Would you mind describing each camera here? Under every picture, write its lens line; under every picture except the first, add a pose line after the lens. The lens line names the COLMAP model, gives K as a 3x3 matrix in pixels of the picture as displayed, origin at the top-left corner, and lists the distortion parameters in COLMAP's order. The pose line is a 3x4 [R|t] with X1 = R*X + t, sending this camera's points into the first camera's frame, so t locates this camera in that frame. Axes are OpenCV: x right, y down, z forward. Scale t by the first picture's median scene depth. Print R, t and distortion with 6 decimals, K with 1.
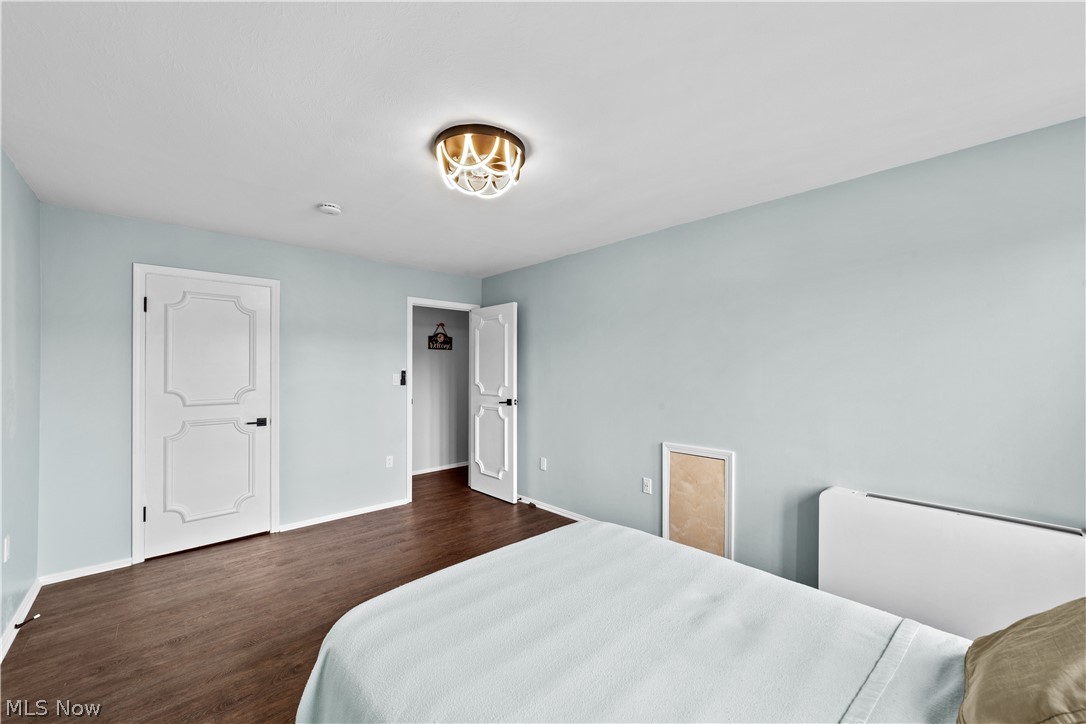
lens RADIAL K [[427.0, 0, 545.6], [0, 427.0, 367.3], [0, 0, 1]] dist [-0.001108, 0.000407]
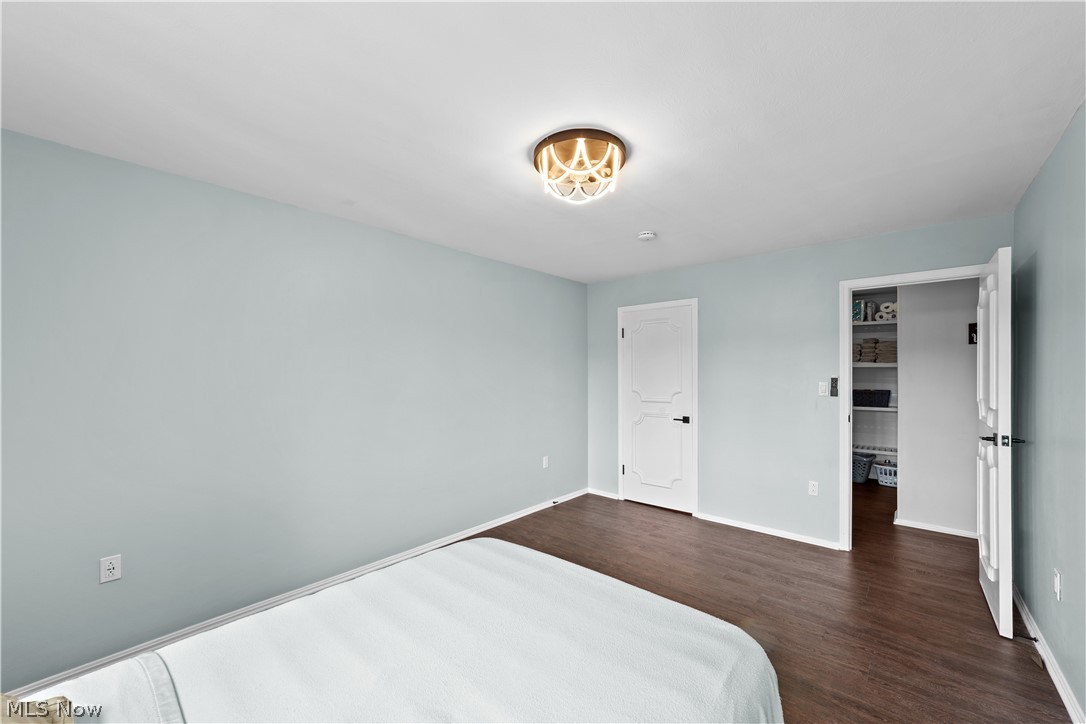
lens RADIAL K [[427.0, 0, 545.6], [0, 427.0, 367.3], [0, 0, 1]] dist [-0.001108, 0.000407]
pose [[0.099051, -0.014314, -0.994979, 0.546252], [0.001192, 0.999898, -0.014266, -0.001918], [0.995082, 0.000227, 0.099058, 0.544509]]
